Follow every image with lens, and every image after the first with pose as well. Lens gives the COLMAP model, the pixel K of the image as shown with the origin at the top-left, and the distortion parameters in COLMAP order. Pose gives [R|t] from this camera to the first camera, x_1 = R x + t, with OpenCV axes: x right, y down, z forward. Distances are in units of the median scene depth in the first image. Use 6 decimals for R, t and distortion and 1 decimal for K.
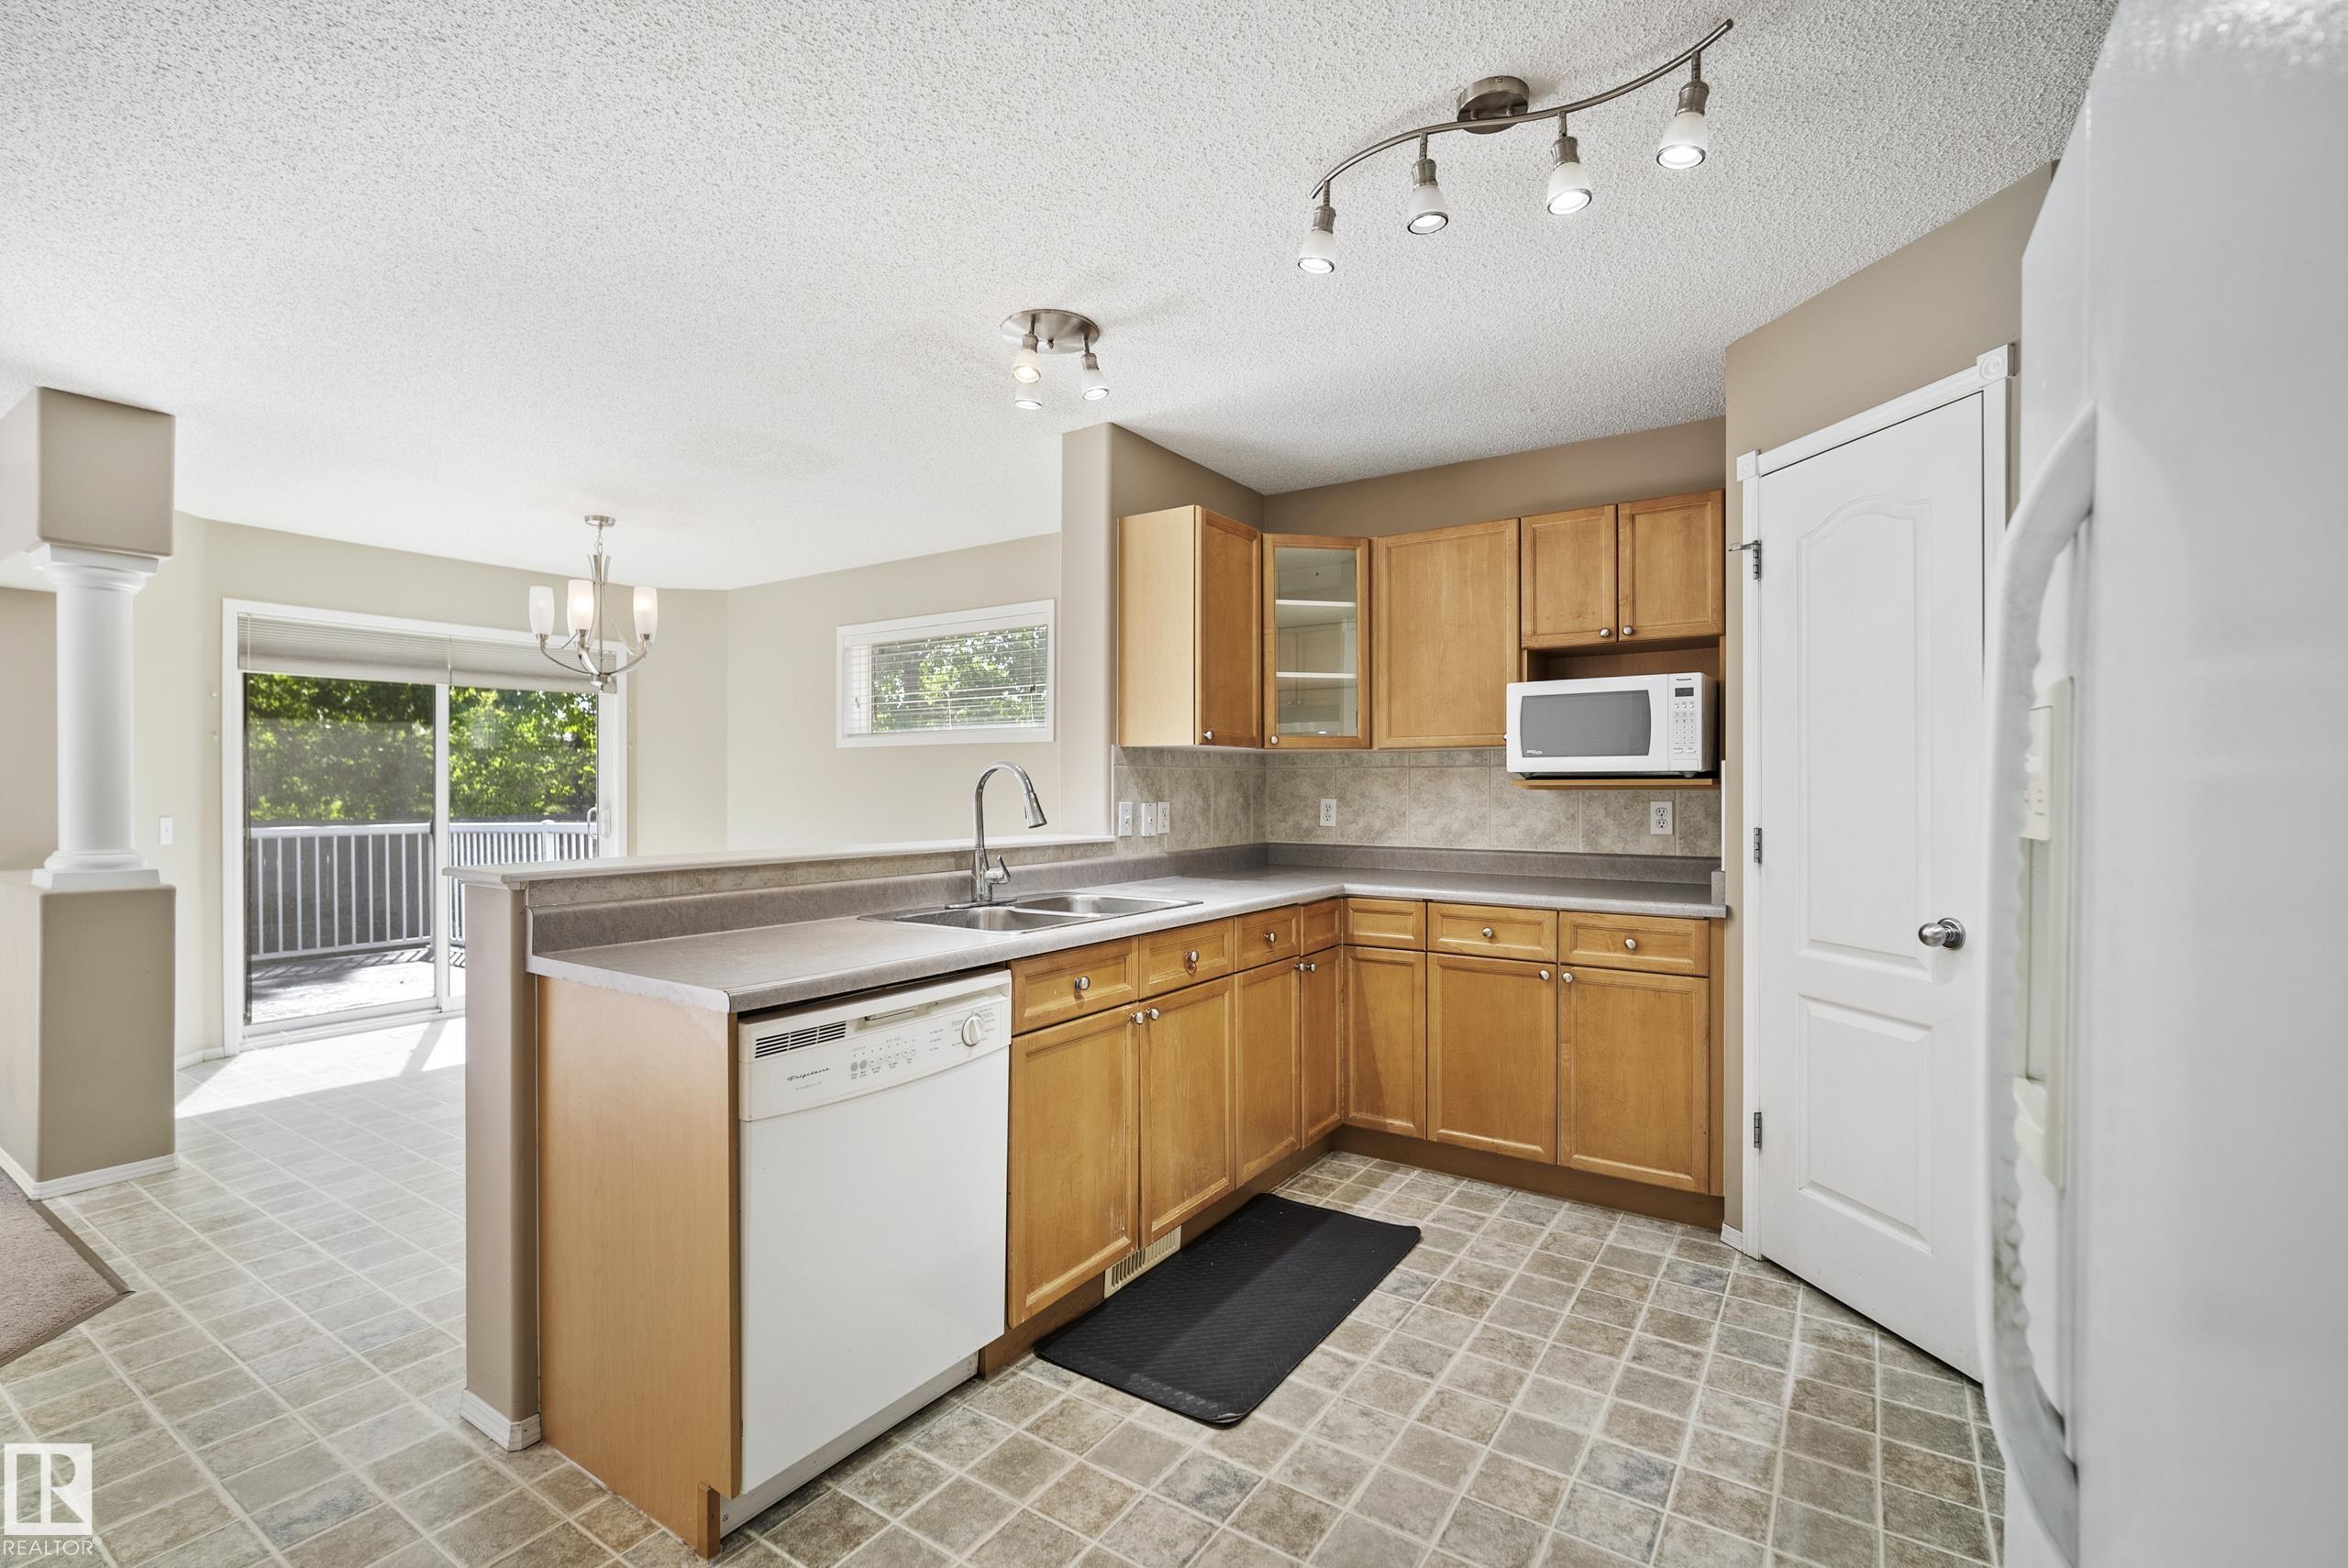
lens RADIAL K [[1041.1, 0, 1169.6], [0, 1041.1, 784.9], [0, 0, 1]] dist [-0.014285, 0.004668]
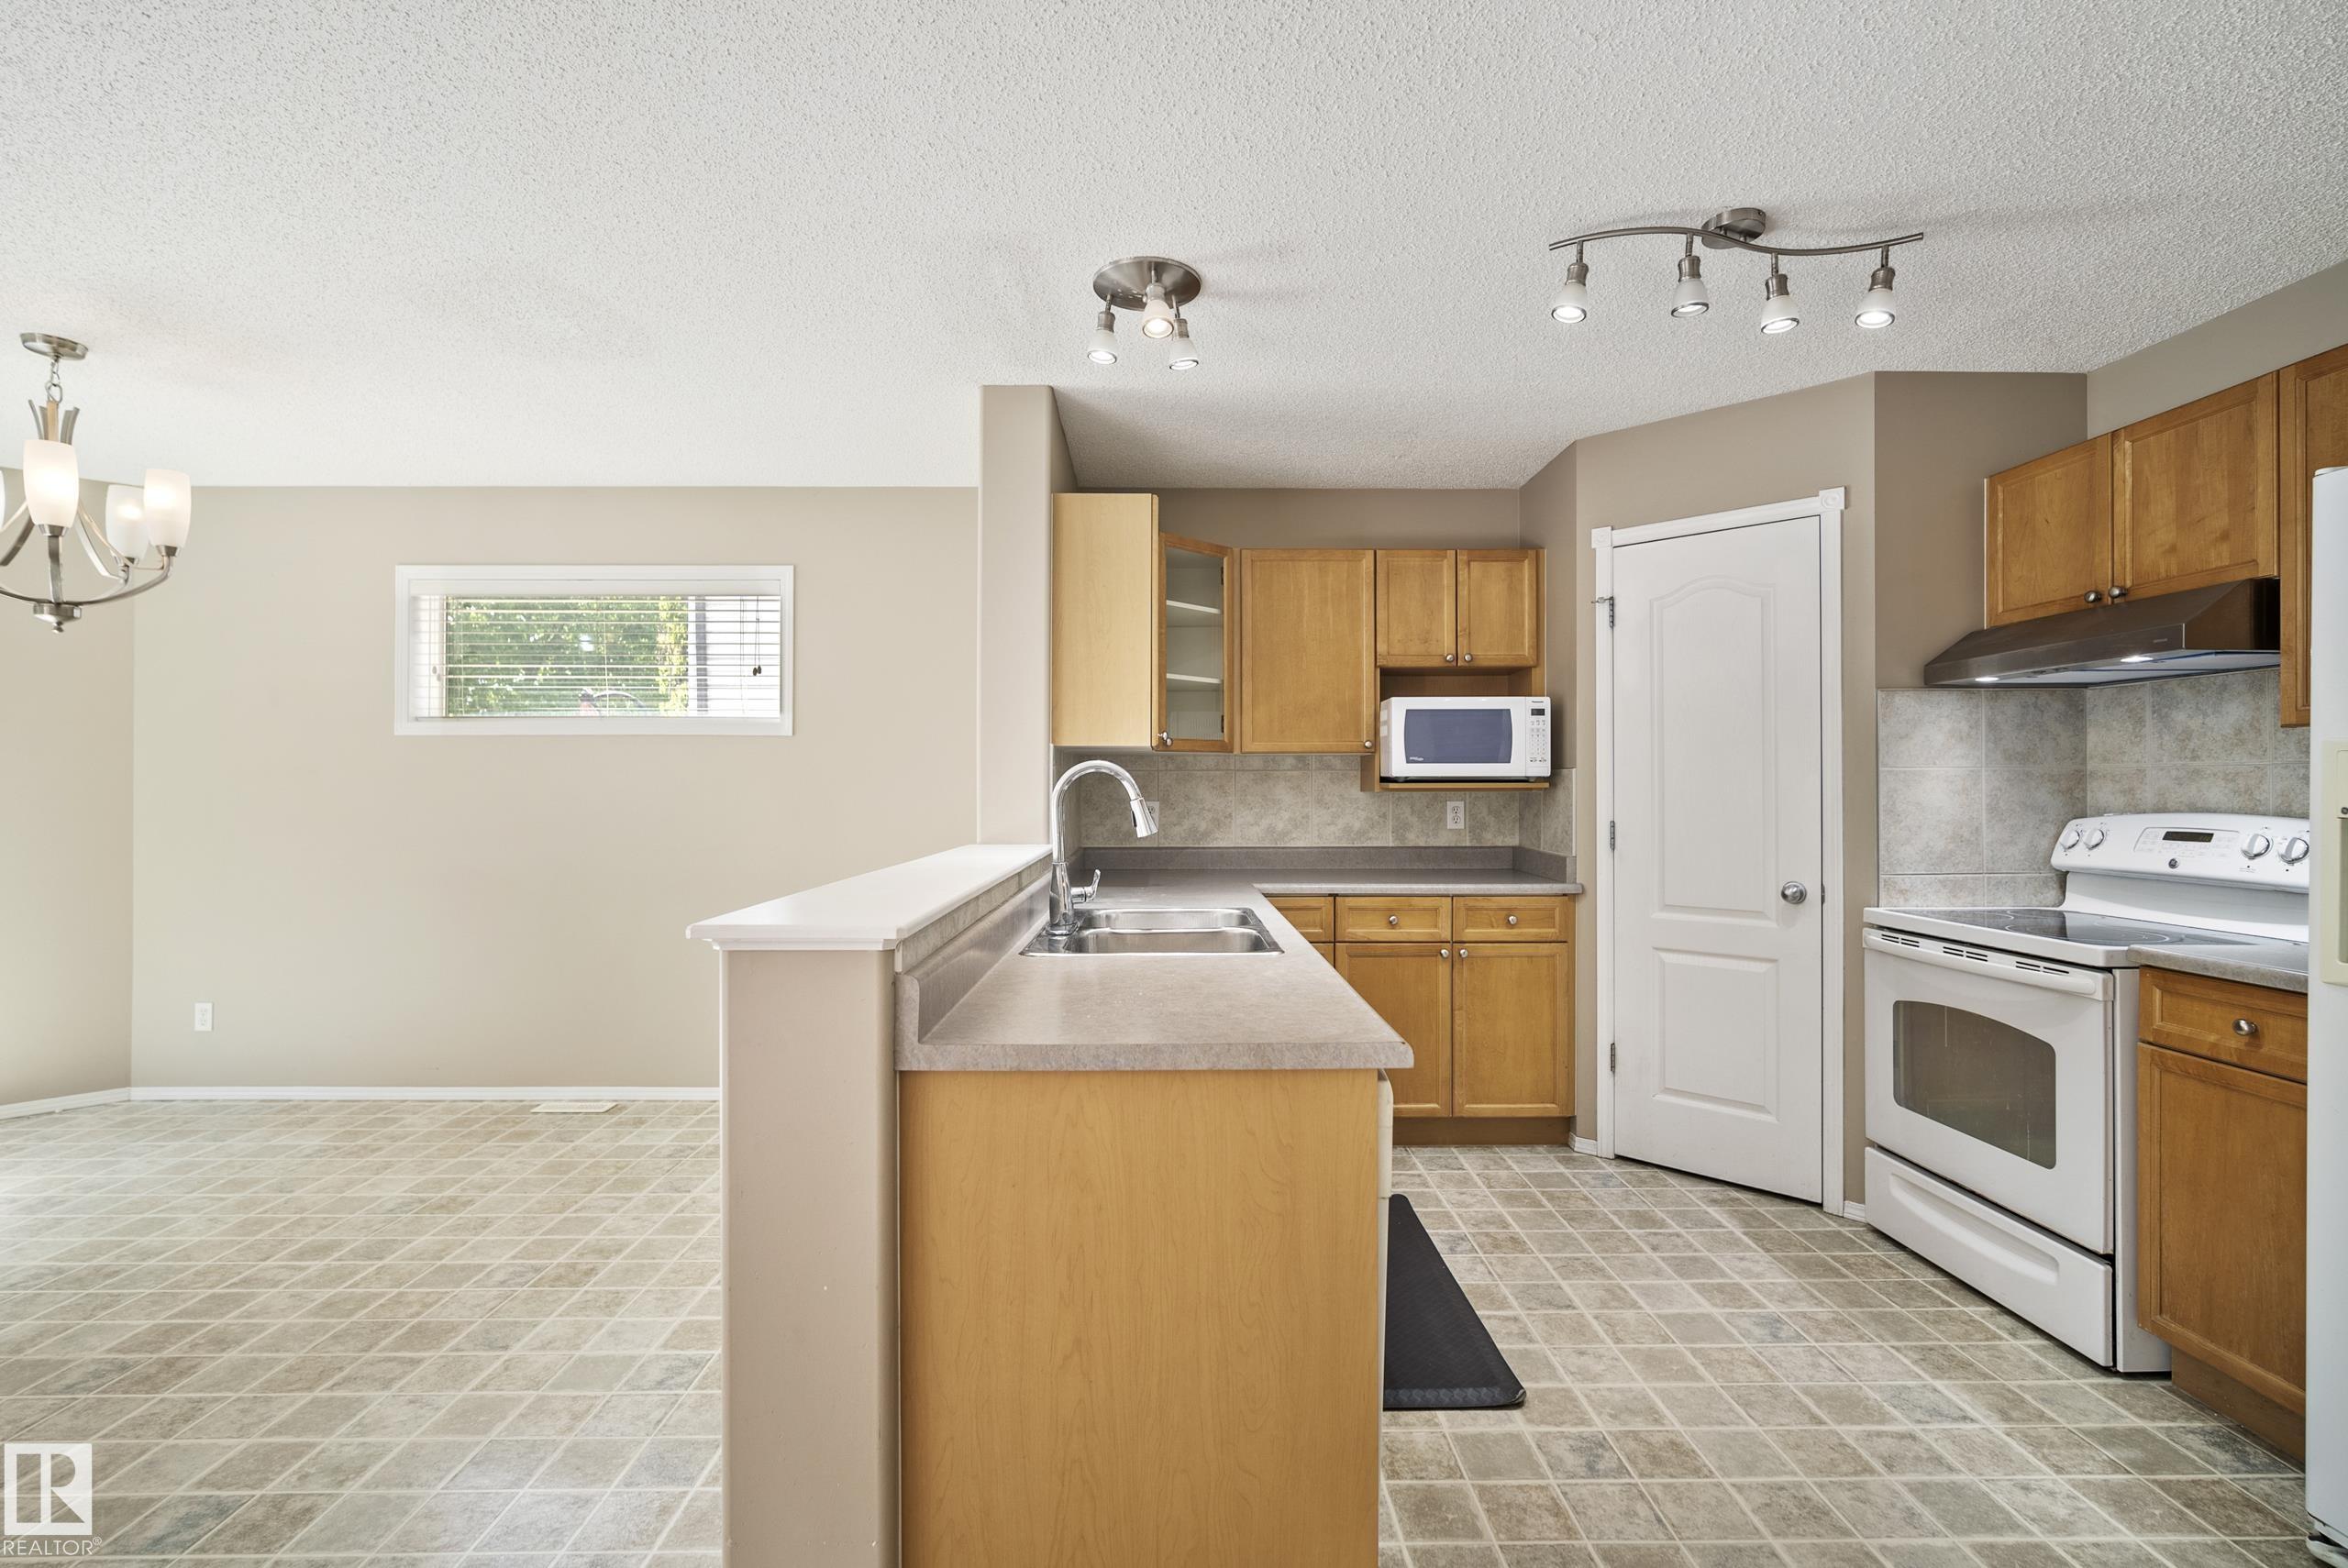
lens RADIAL K [[1045.6, 0, 1174.0], [0, 1045.6, 784.0], [0, 0, 1]] dist [-0.016149, 0.005618]
pose [[0.823432, 0.000649, 0.567415, -0.548081], [0.000504, 0.999998, -0.001875, -0.002038], [-0.567415, 0.001830, 0.823430, 0.222288]]
